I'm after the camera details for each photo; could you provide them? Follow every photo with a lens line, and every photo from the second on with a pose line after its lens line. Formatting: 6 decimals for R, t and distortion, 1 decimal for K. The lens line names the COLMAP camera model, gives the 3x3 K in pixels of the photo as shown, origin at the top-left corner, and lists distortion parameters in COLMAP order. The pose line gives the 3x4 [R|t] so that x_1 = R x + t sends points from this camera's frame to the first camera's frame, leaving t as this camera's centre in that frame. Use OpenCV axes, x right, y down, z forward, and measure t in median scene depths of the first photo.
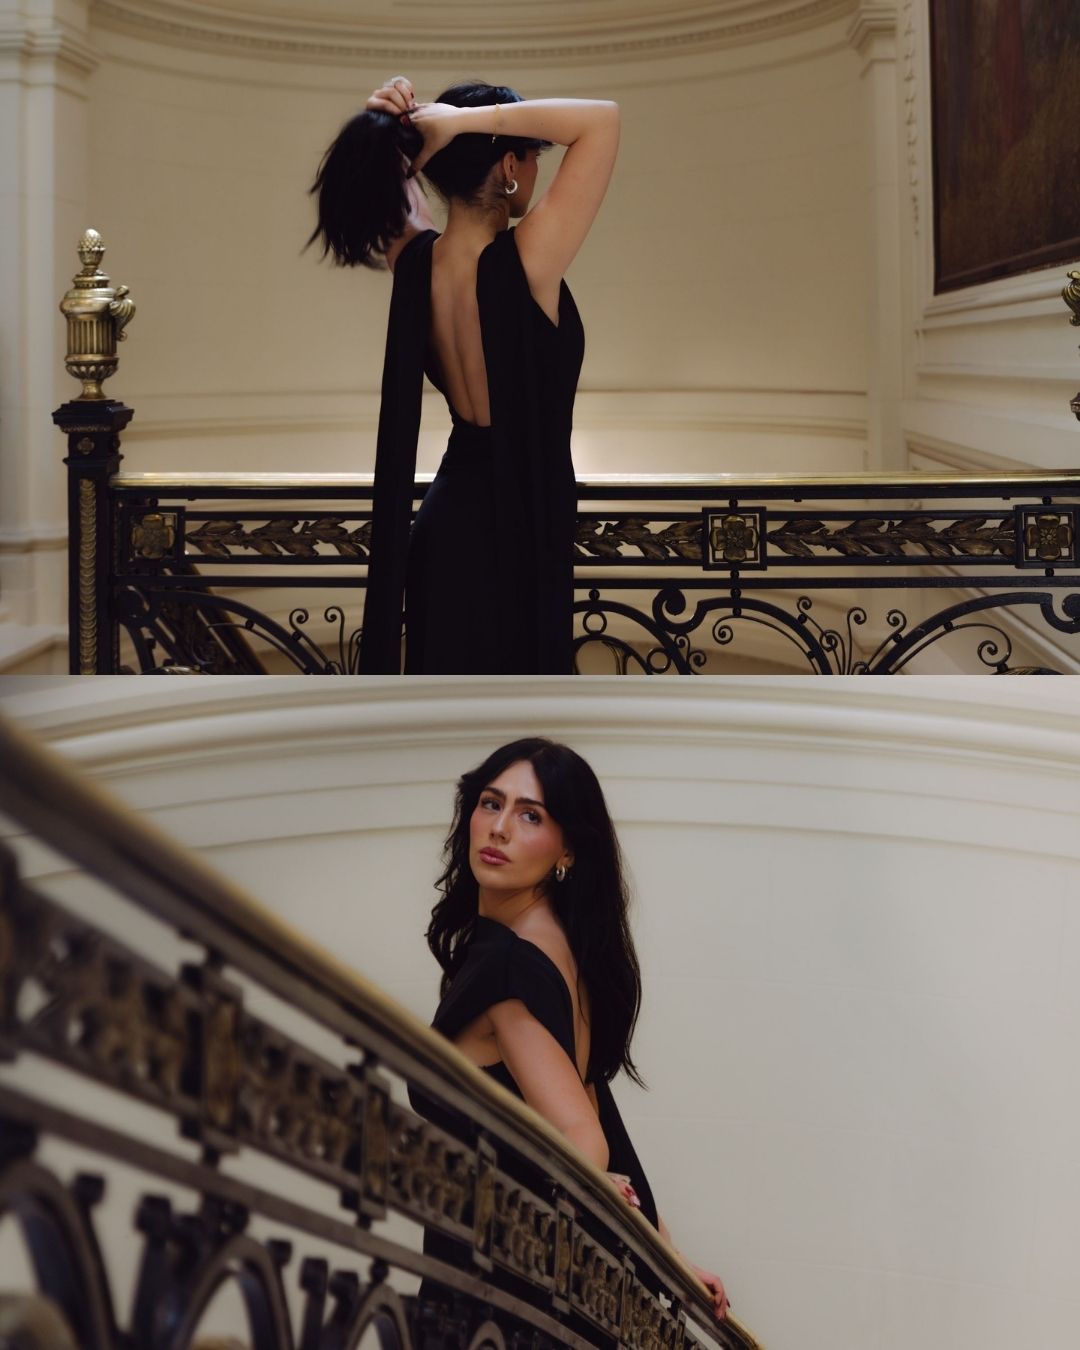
lens RADIAL K [[1441.8, 0, 543.7], [0, 1441.8, 629.7], [0, 0, 1]] dist [-0.006959, 0.009004]
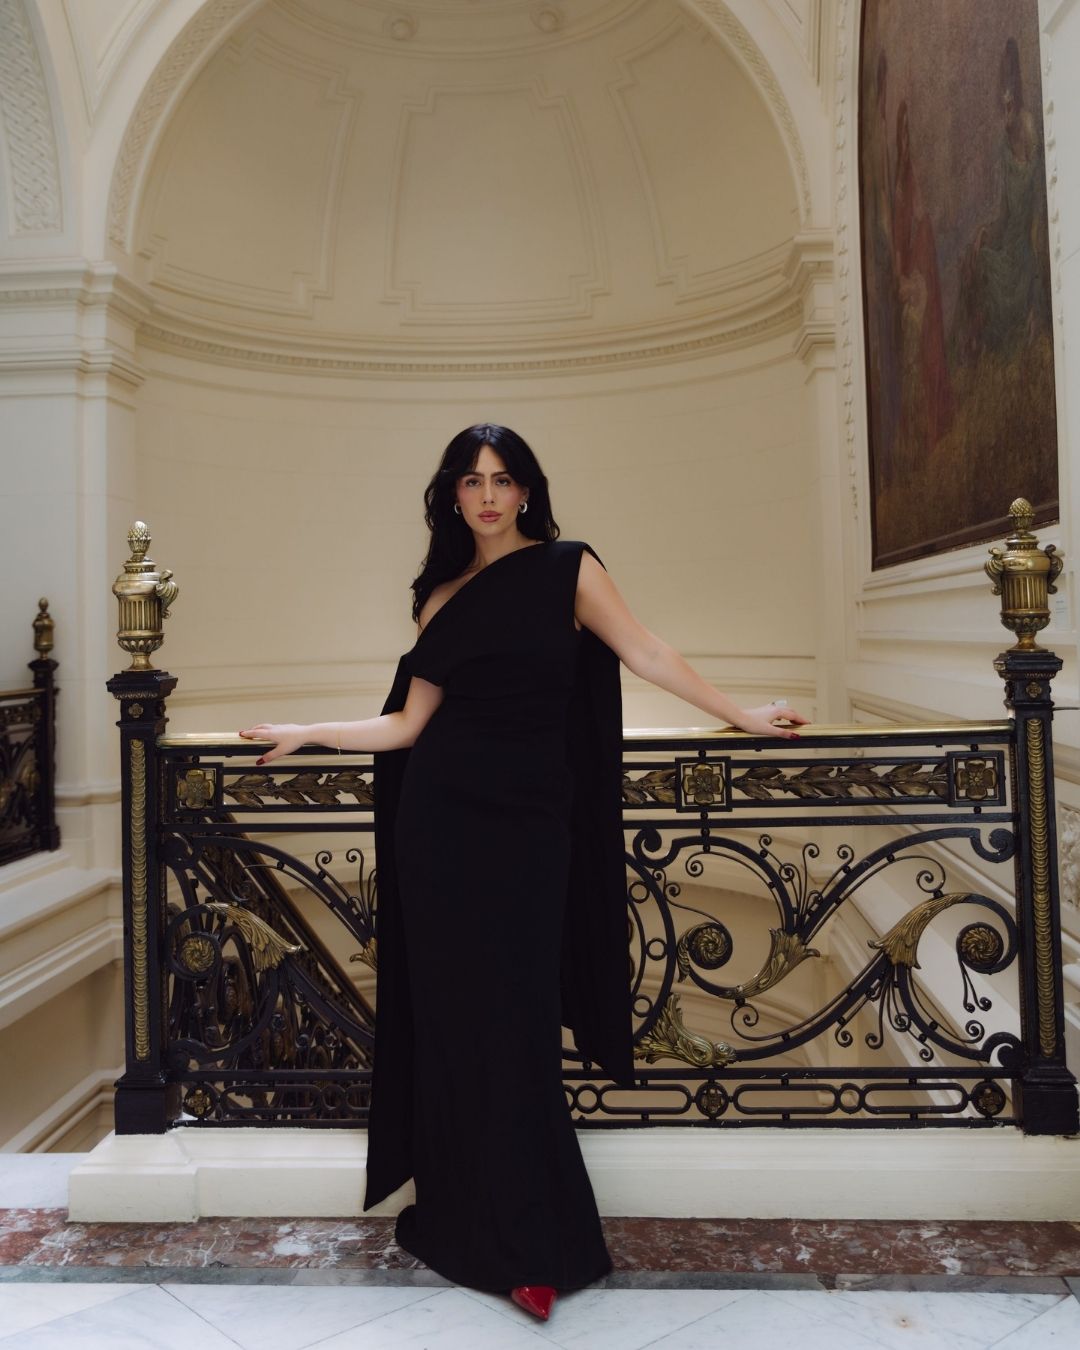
lens RADIAL K [[1441.8, 0, 543.7], [0, 1441.8, 629.7], [0, 0, 1]] dist [-0.006959, 0.009004]
pose [[0.999902, -0.012302, 0.006734, -0.001063], [0.013278, 0.984996, -0.172066, 0.011106], [-0.004517, 0.172138, 0.985062, -0.149393]]
